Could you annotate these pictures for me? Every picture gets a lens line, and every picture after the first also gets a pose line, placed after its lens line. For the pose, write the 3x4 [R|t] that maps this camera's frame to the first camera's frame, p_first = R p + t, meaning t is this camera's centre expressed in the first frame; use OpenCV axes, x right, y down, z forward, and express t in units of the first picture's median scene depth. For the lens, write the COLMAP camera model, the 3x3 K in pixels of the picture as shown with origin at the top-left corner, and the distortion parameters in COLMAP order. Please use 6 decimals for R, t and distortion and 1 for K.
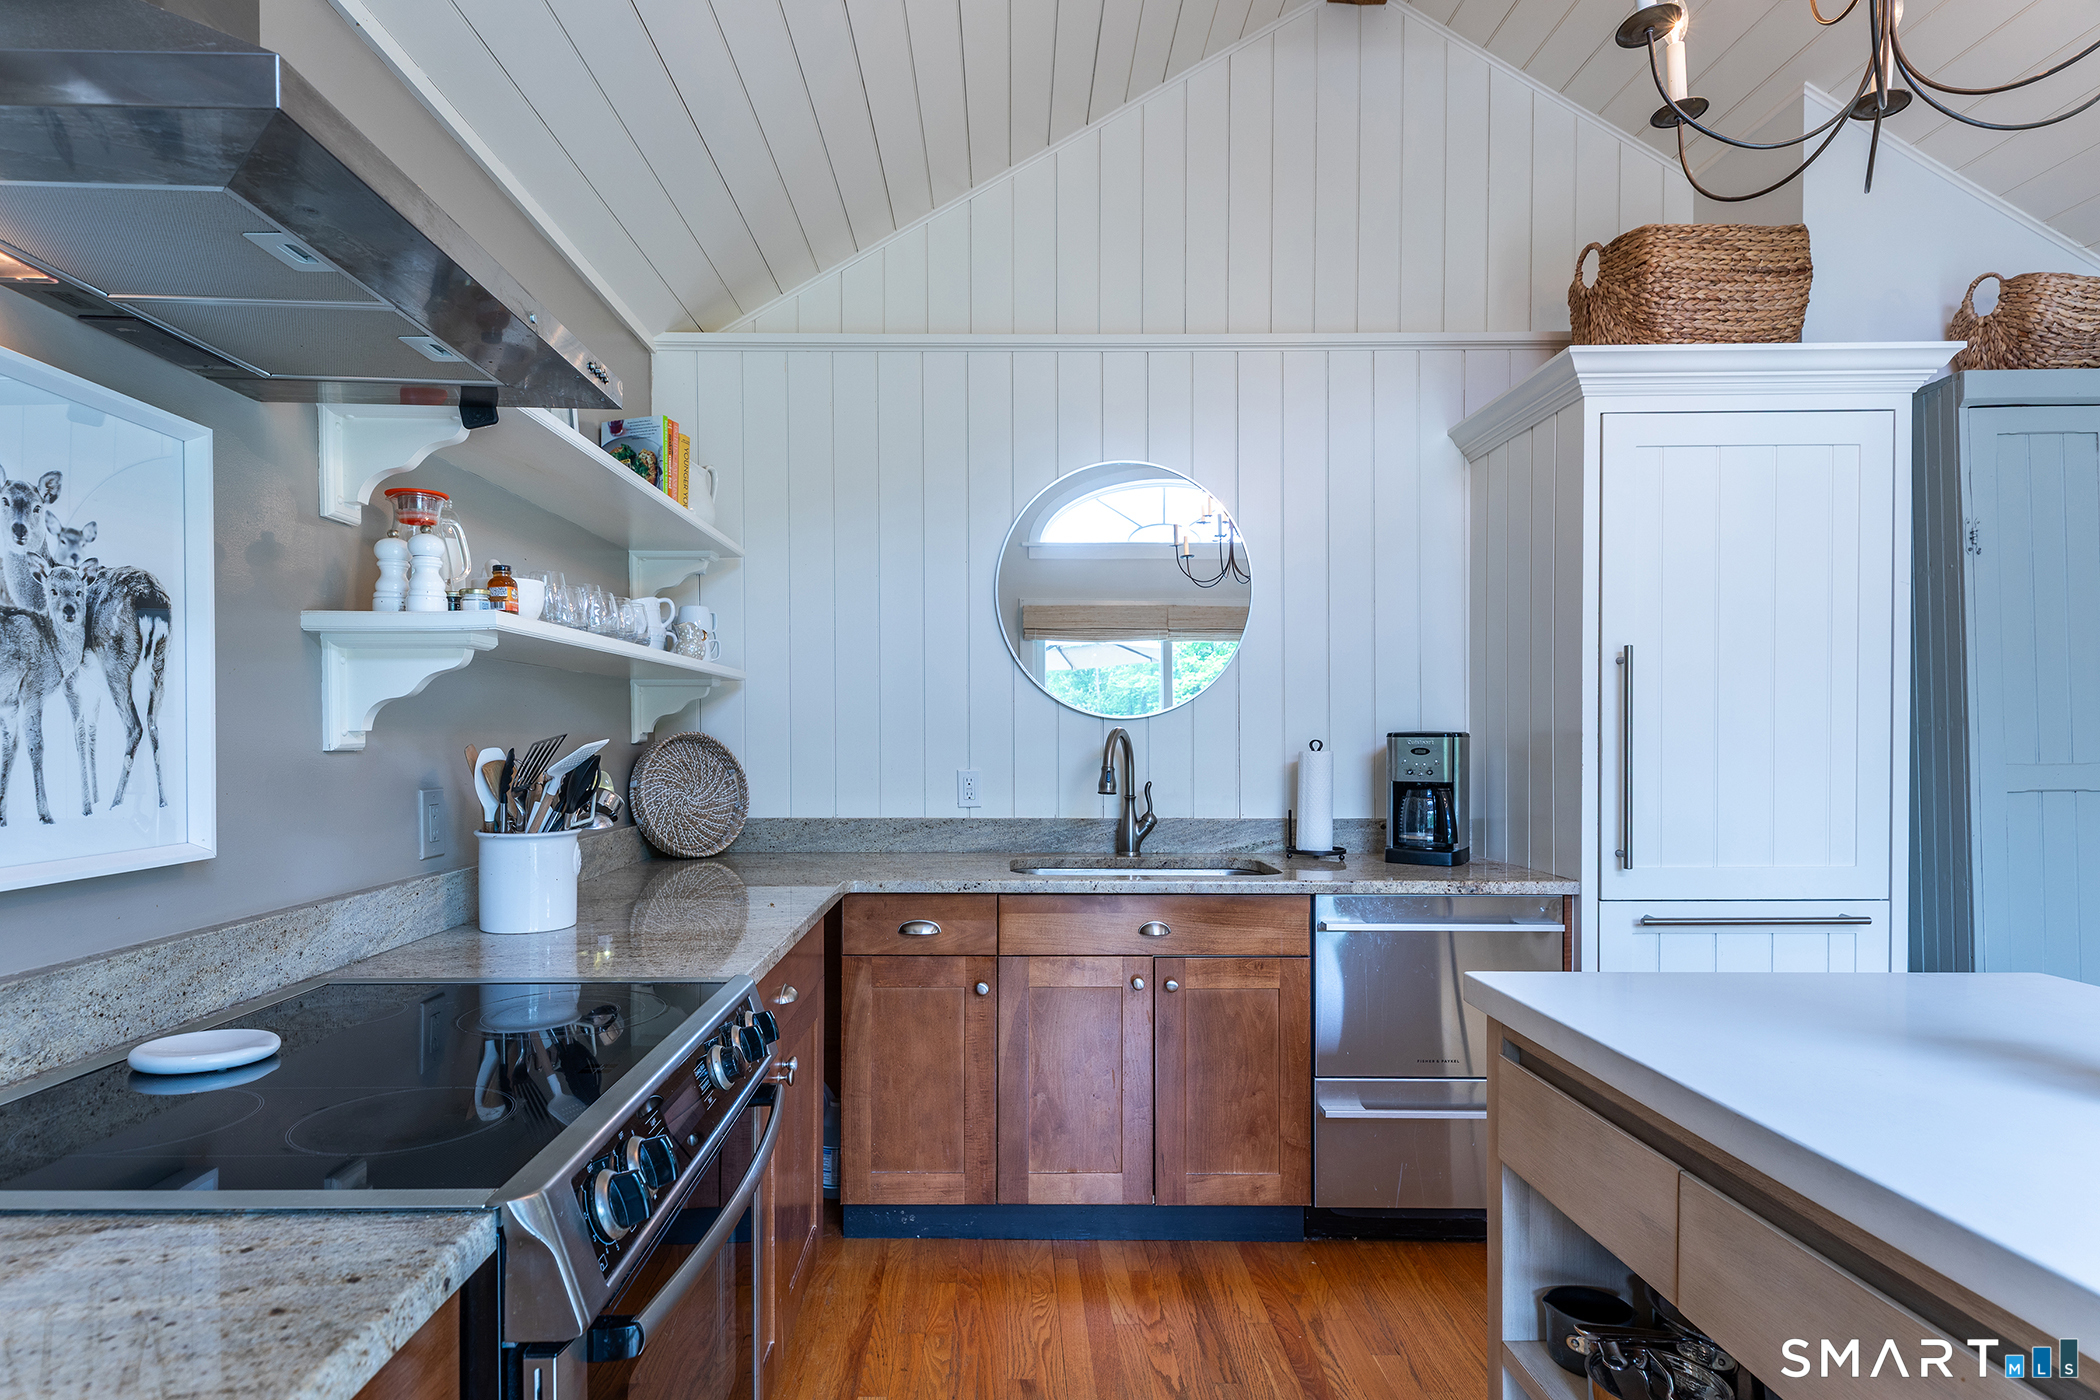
lens RADIAL K [[1121.4, 0, 1010.0], [0, 1121.4, 745.9], [0, 0, 1]] dist [0.026973, -0.001776]
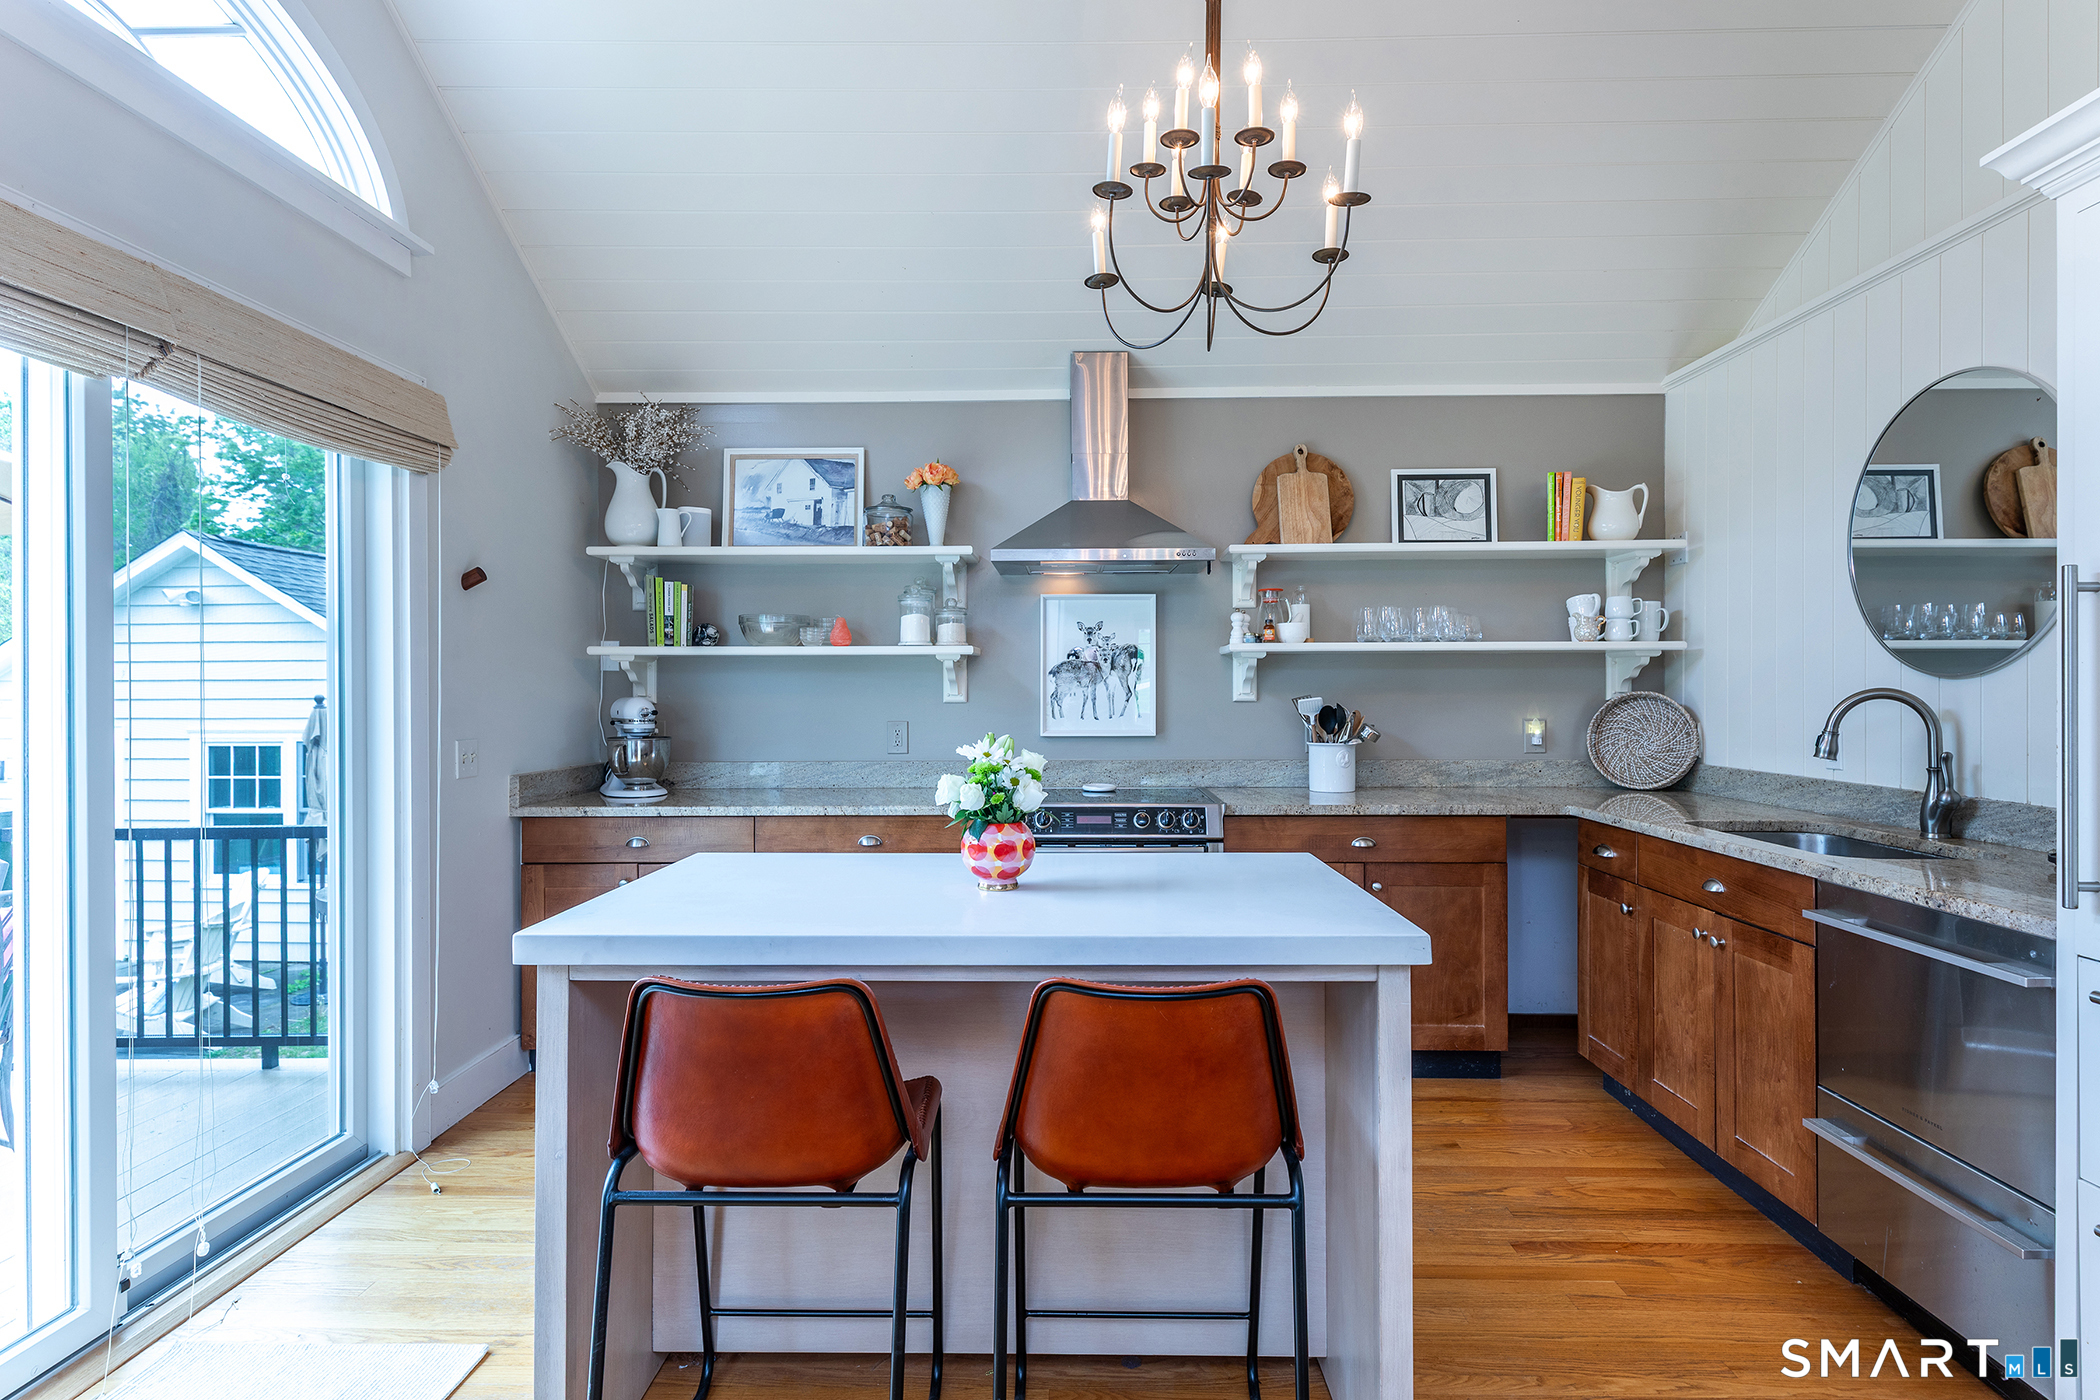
lens RADIAL K [[1121.4, 0, 1048.9], [0, 1121.4, 698.0], [0, 0, 1]] dist [0.026973, -0.001776]
pose [[-0.033433, 0.008125, -0.999408, 1.187750], [-0.007270, 0.999939, 0.008373, -0.013074], [0.999415, 0.007546, -0.033372, 0.424231]]
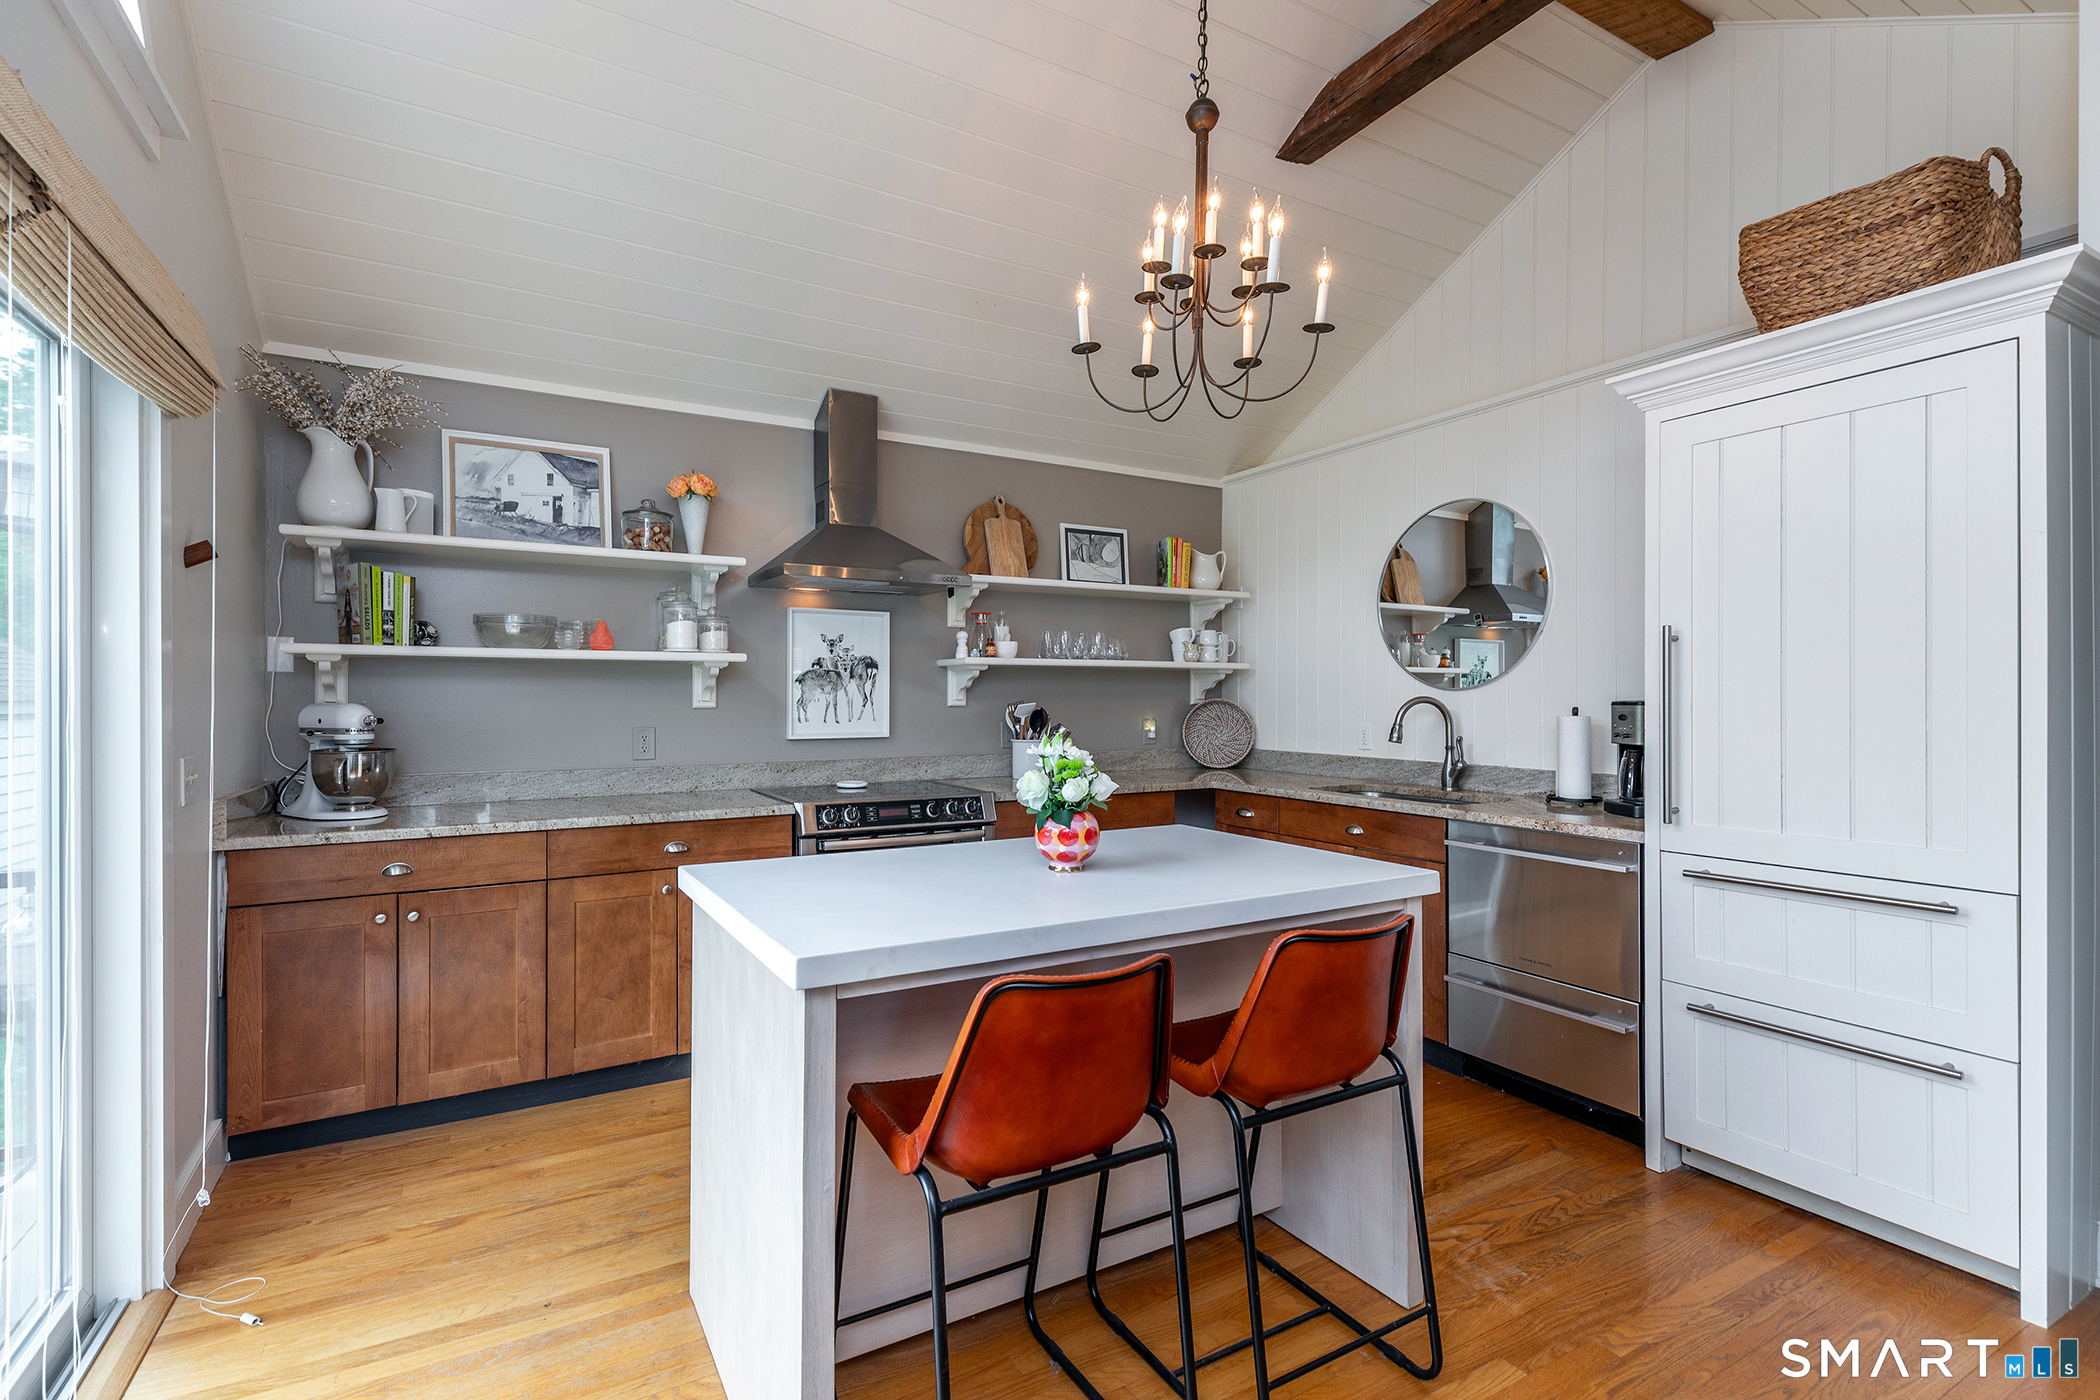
lens RADIAL K [[967.0, 0, 1011.6], [0, 967.0, 701.1], [0, 0, 1]] dist [0.019097, -0.006183]
pose [[0.481582, 0.005462, -0.876384, 1.058635], [-0.009733, 0.999952, 0.000883, -0.008224], [0.876347, 0.008104, 0.481612, -0.042732]]
